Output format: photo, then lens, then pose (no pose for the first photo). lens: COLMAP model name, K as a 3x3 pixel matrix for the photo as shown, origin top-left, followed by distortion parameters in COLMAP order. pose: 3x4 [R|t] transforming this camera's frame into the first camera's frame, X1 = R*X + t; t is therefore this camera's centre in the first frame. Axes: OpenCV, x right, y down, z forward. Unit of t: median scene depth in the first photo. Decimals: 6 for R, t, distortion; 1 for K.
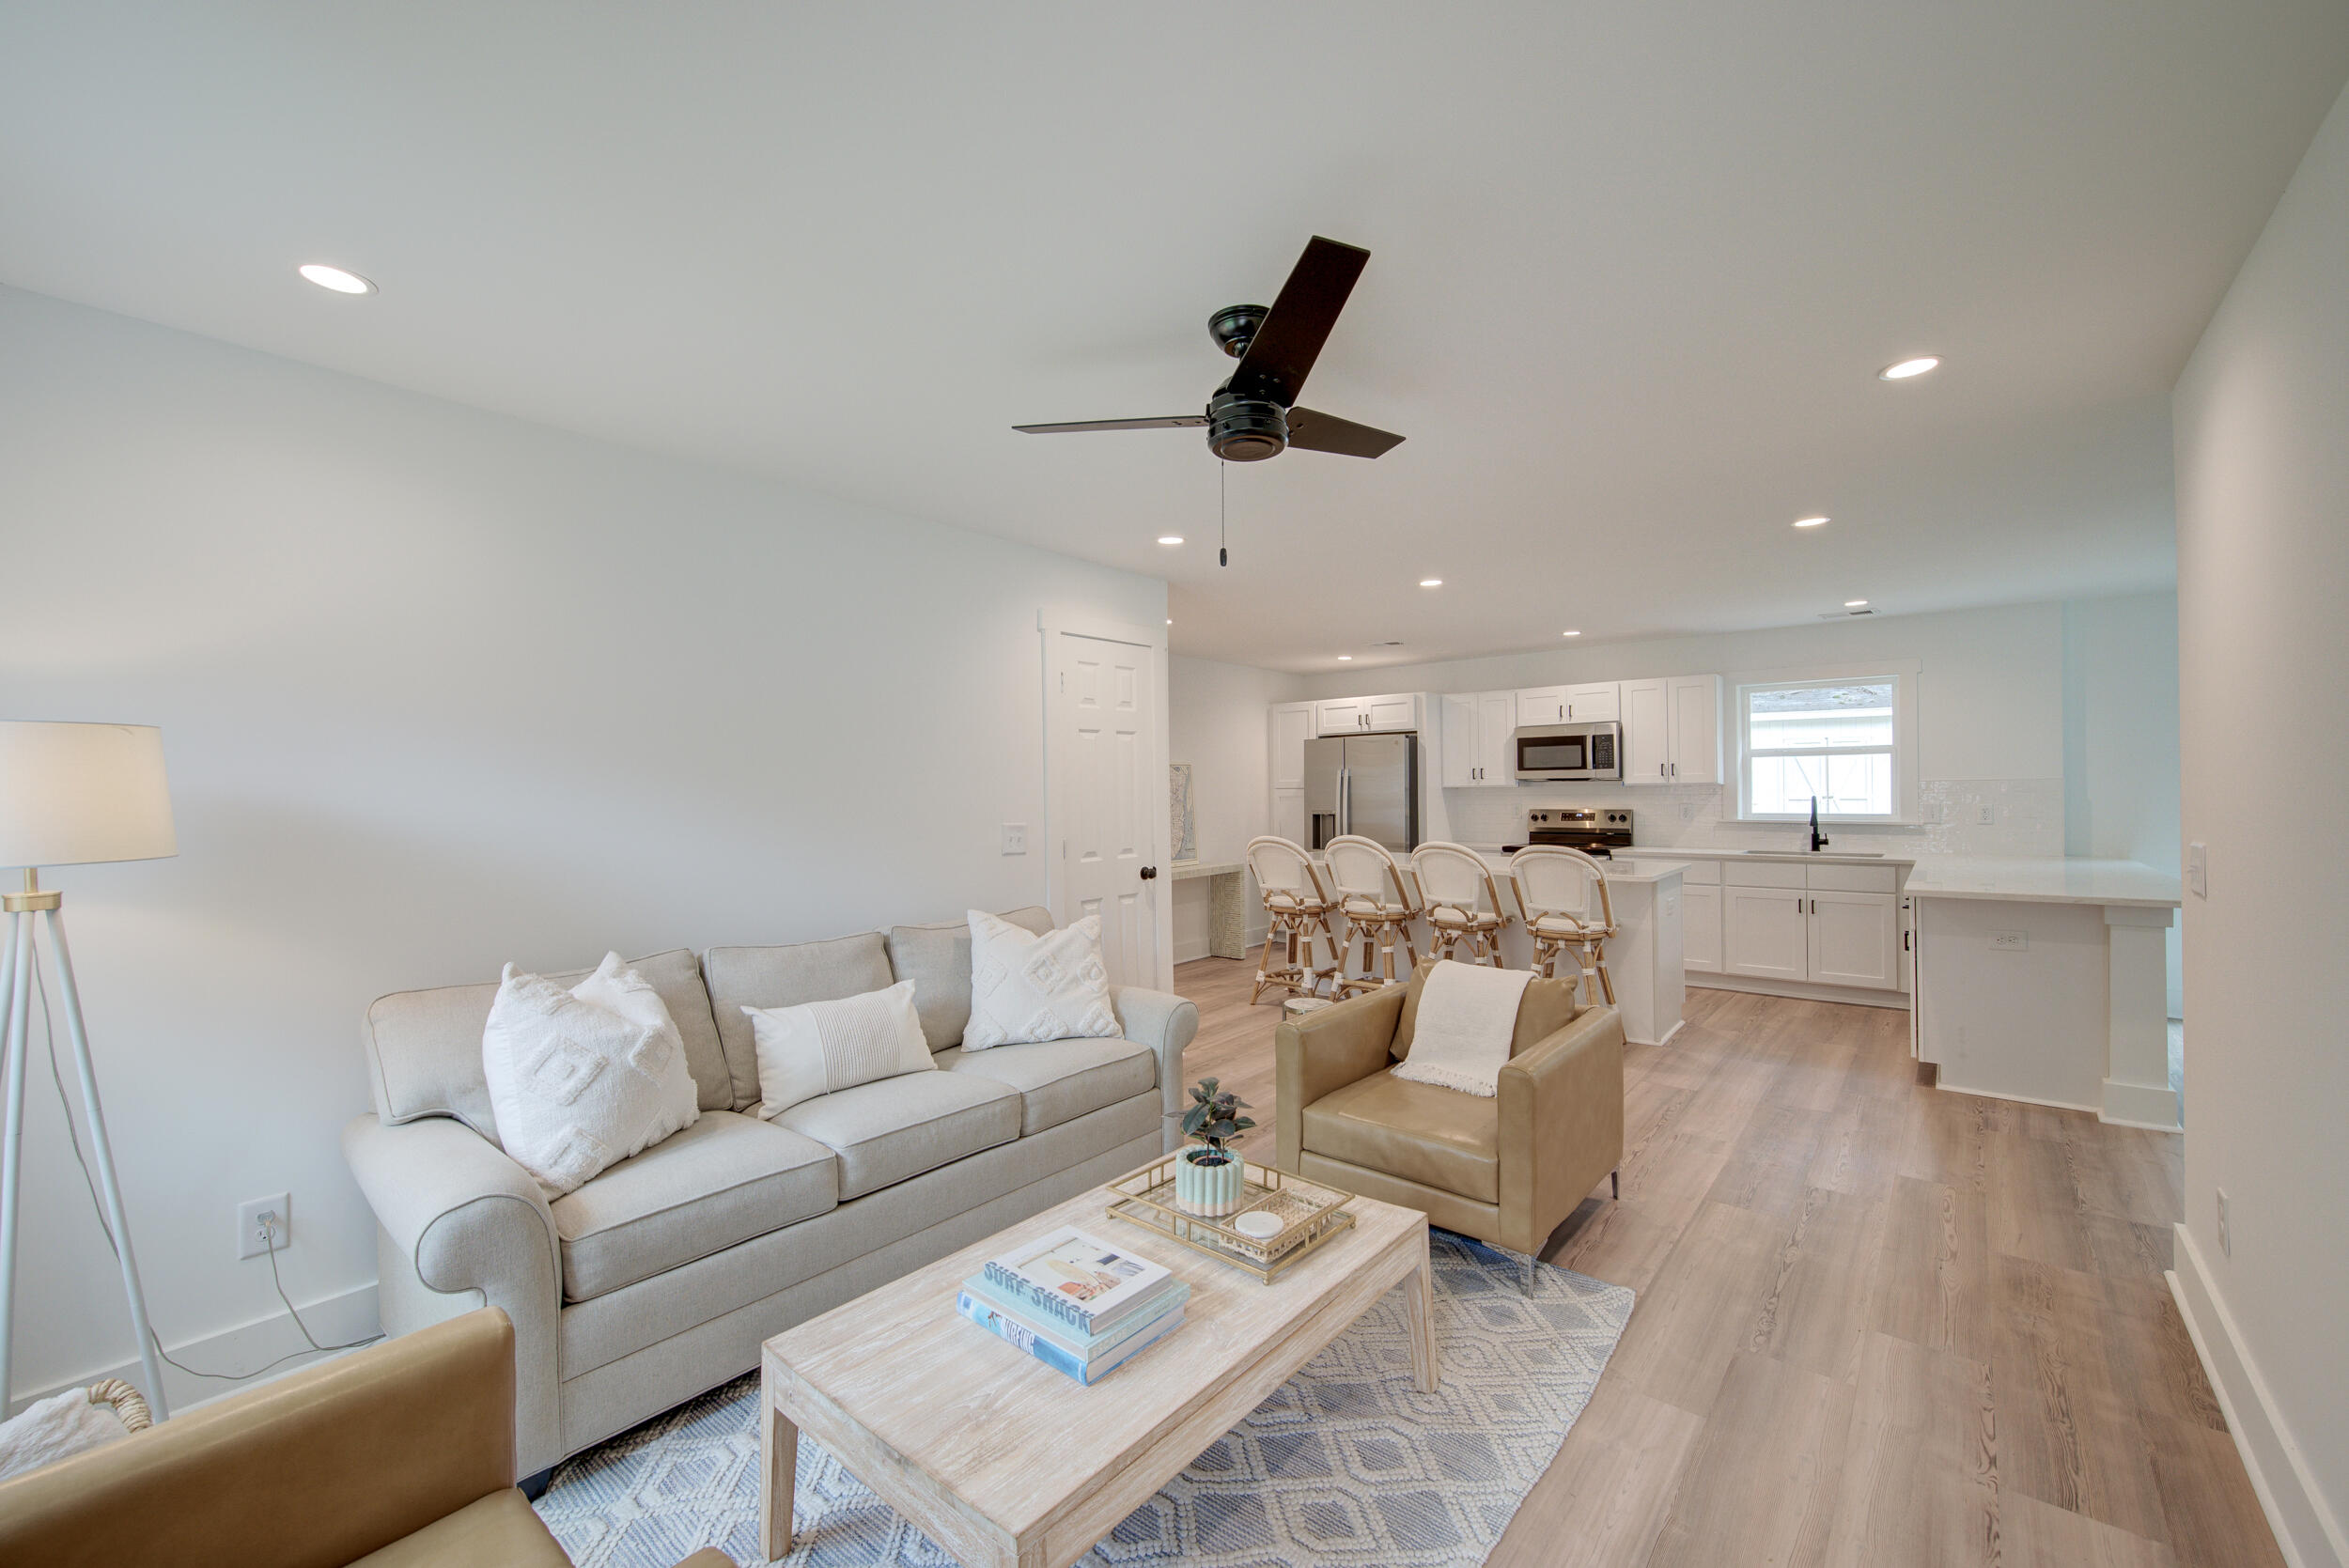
lens RADIAL K [[946.6, 0, 1182.5], [0, 946.6, 788.7], [0, 0, 1]] dist [-0.000952, -0.000372]
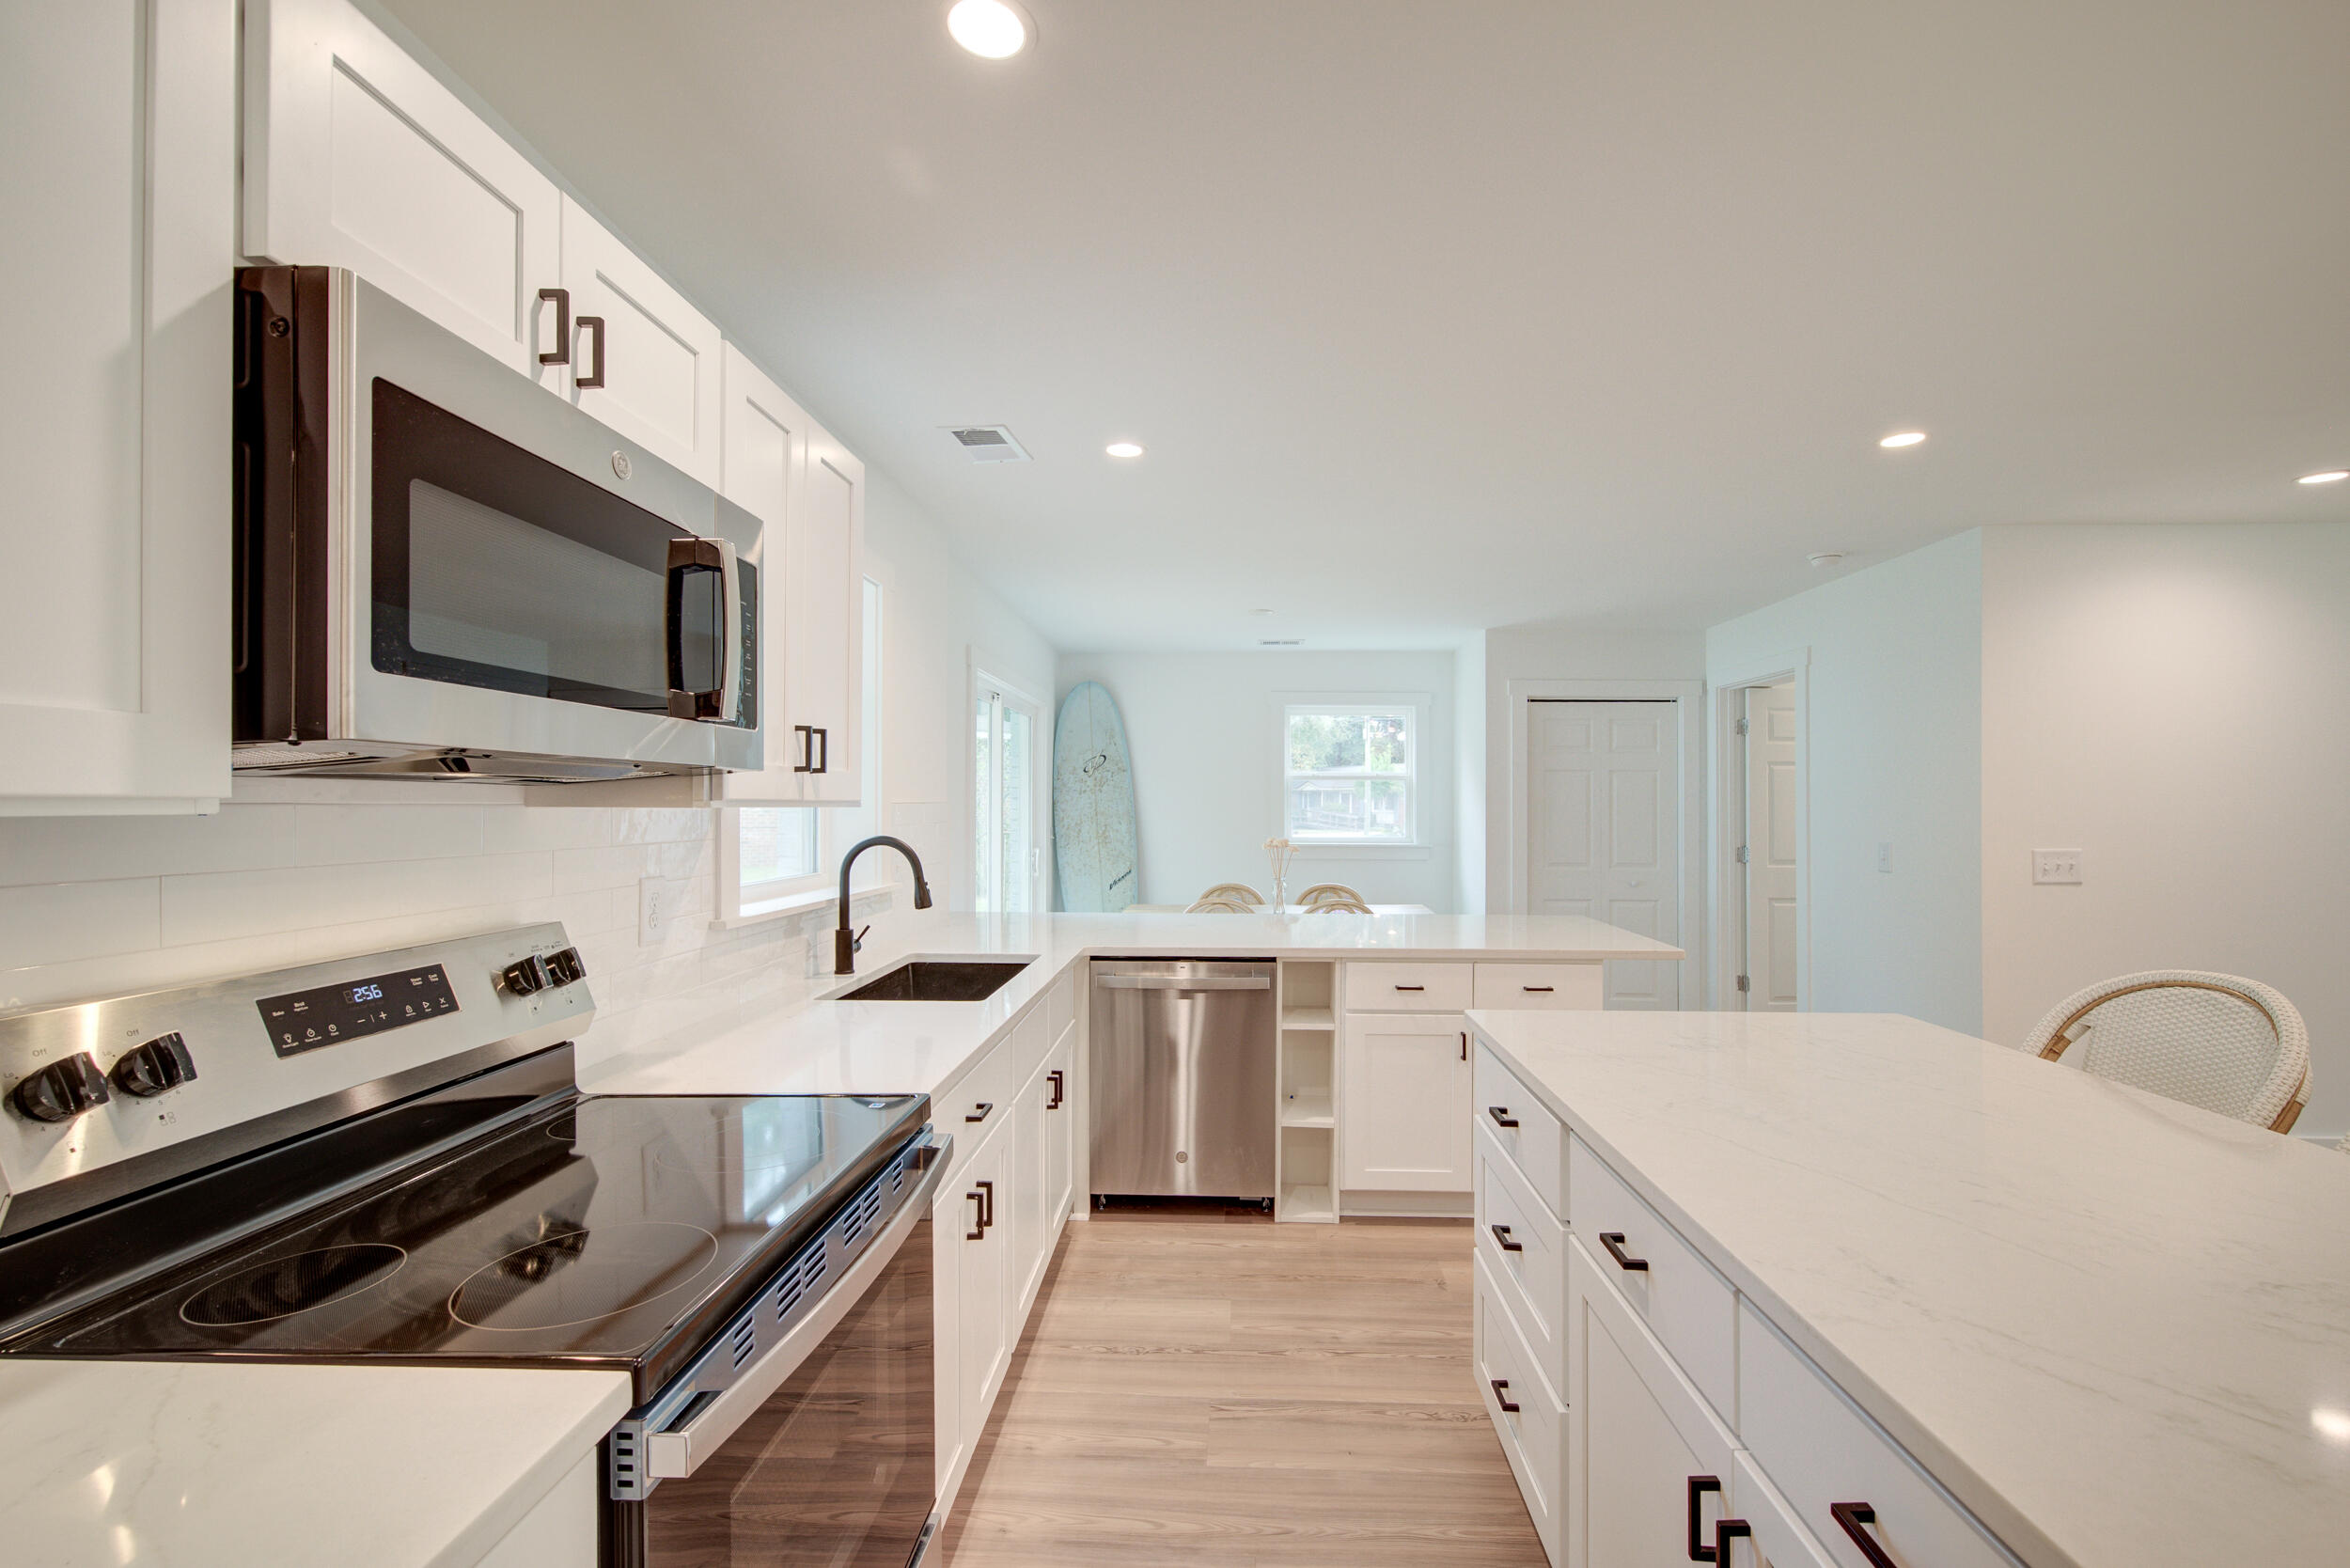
lens RADIAL K [[1008.2, 0, 1193.2], [0, 1008.2, 798.9], [0, 0, 1]] dist [-0.001322, 0.000047]
pose [[-0.597470, 0.015076, 0.801749, 0.235868], [0.005288, 0.999876, -0.014860, -0.002025], [-0.801874, -0.004638, -0.597476, 1.161784]]
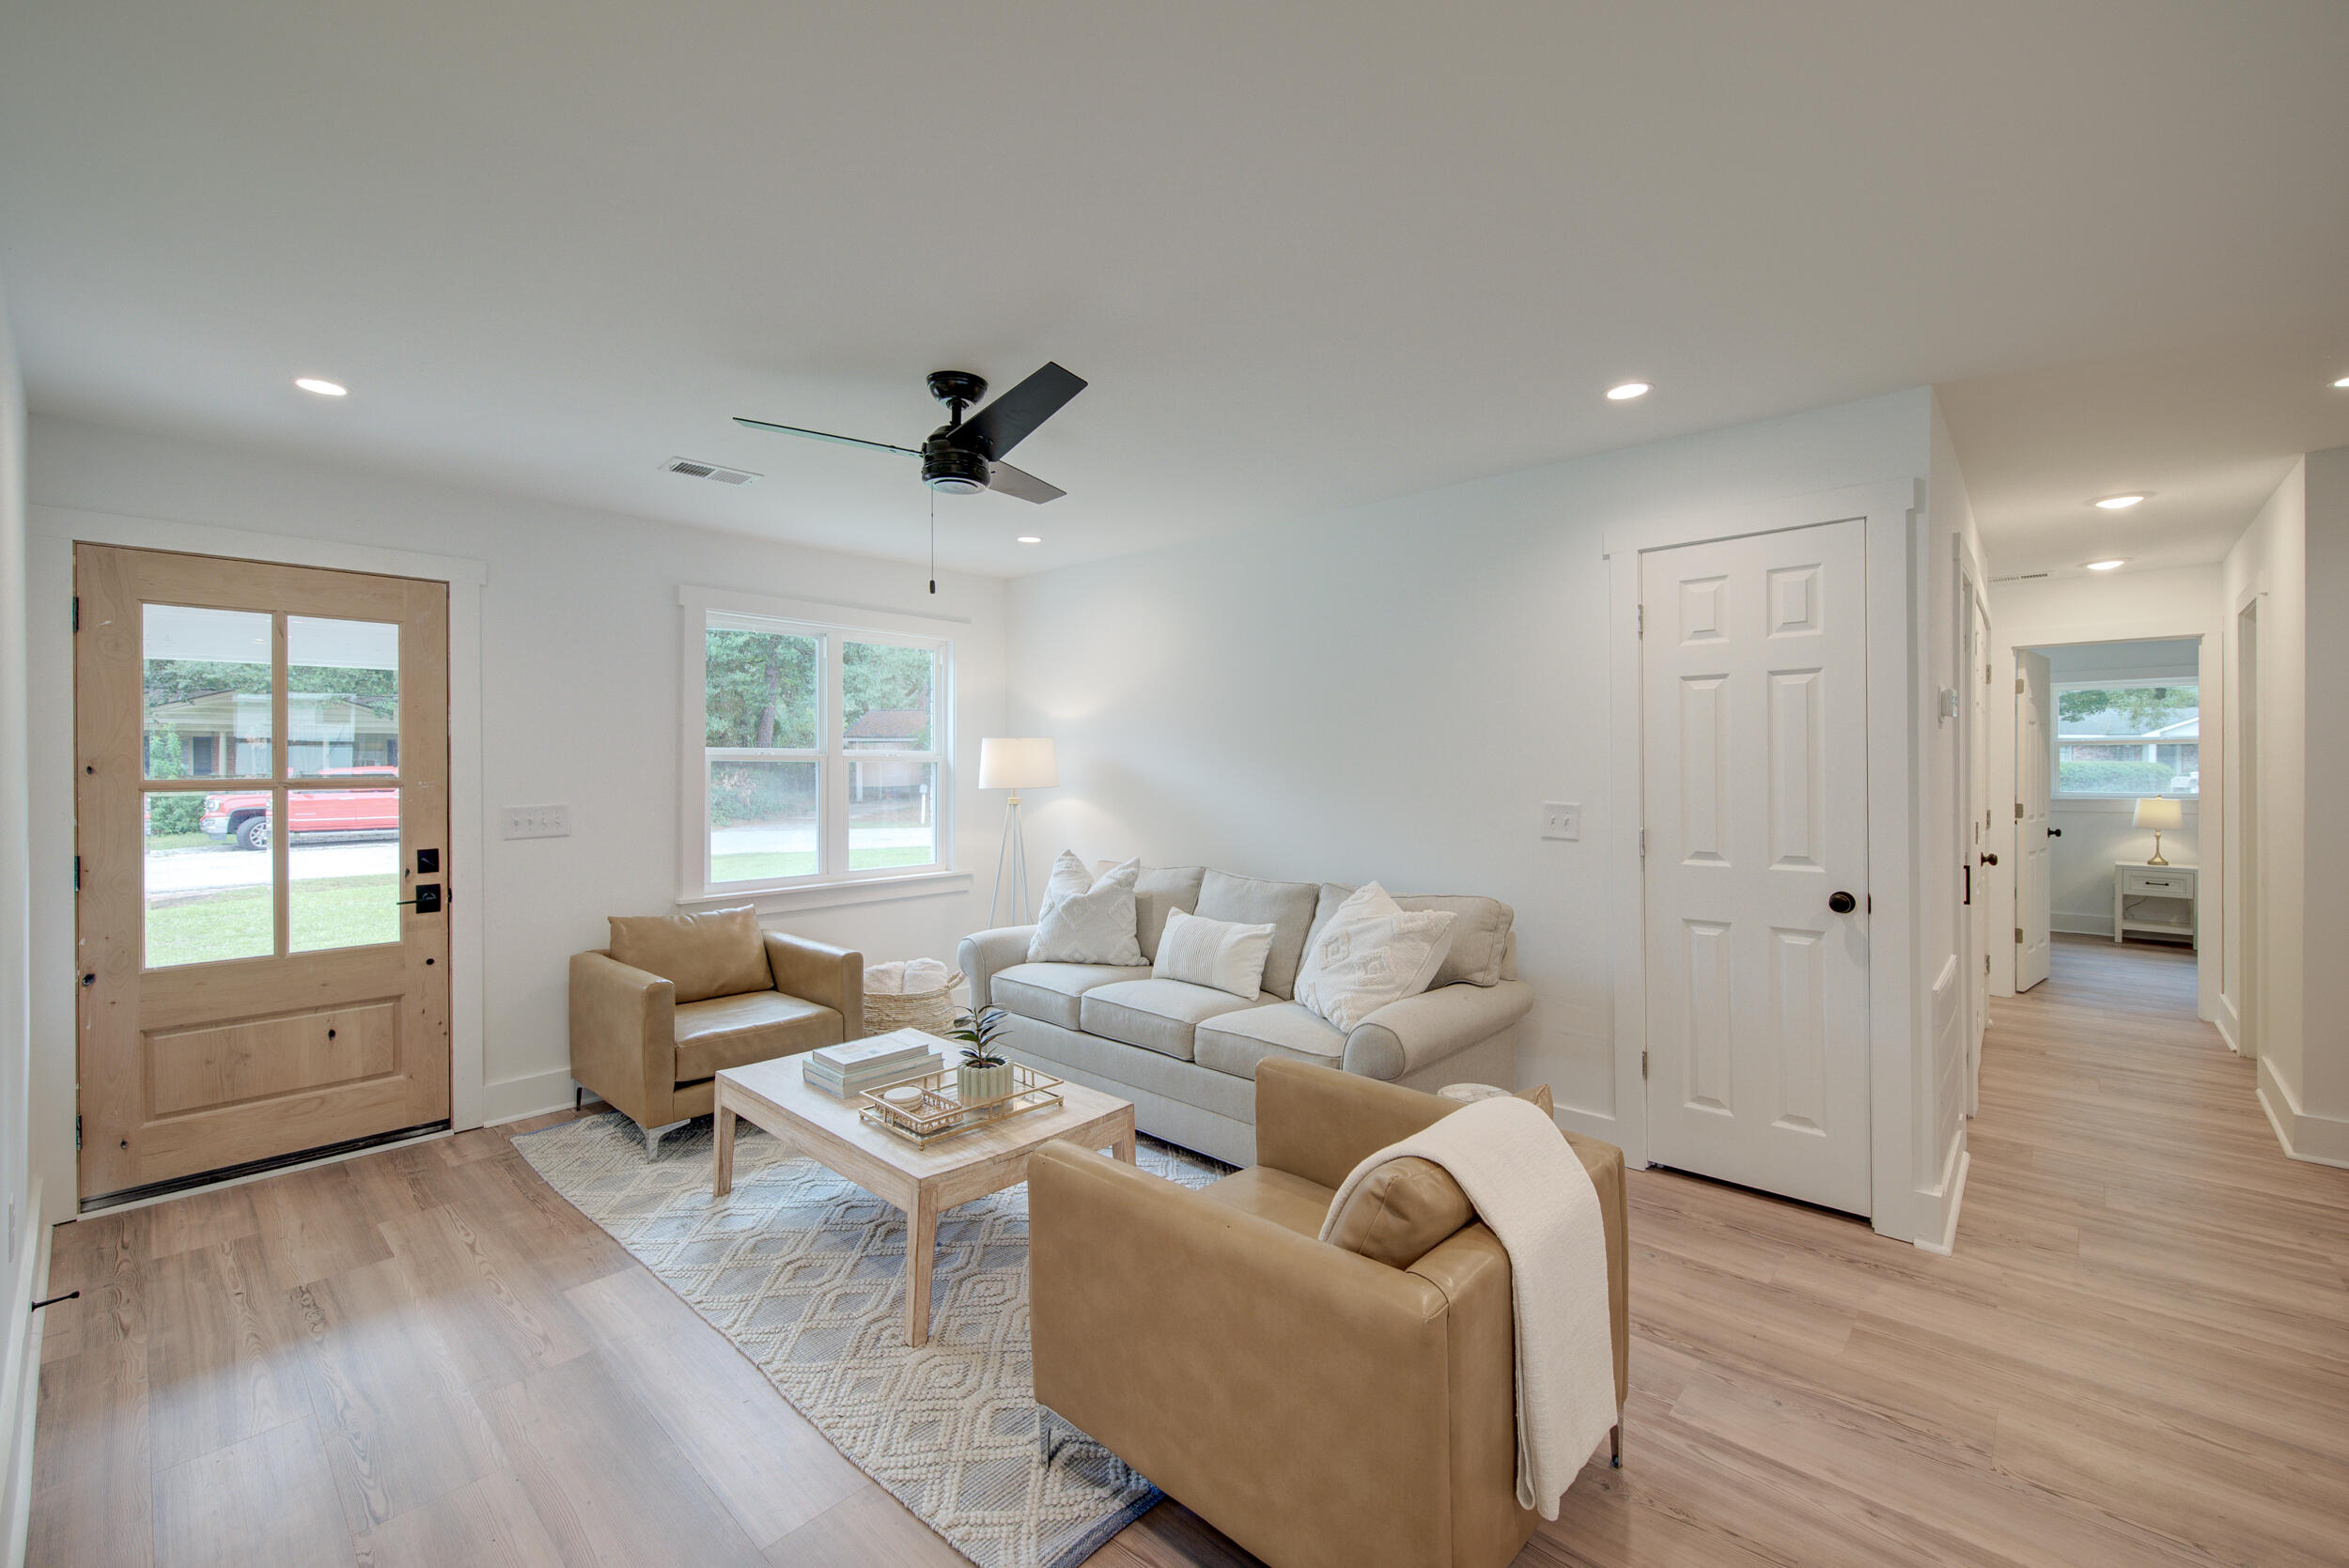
lens RADIAL K [[967.1, 0, 1183.3], [0, 967.1, 772.9], [0, 0, 1]] dist [0.005324, -0.000065]
pose [[-0.051671, 0.019317, -0.998477, 0.445099], [0.004016, 0.999809, 0.019135, -0.004381], [0.998656, -0.003021, -0.051739, 0.463704]]
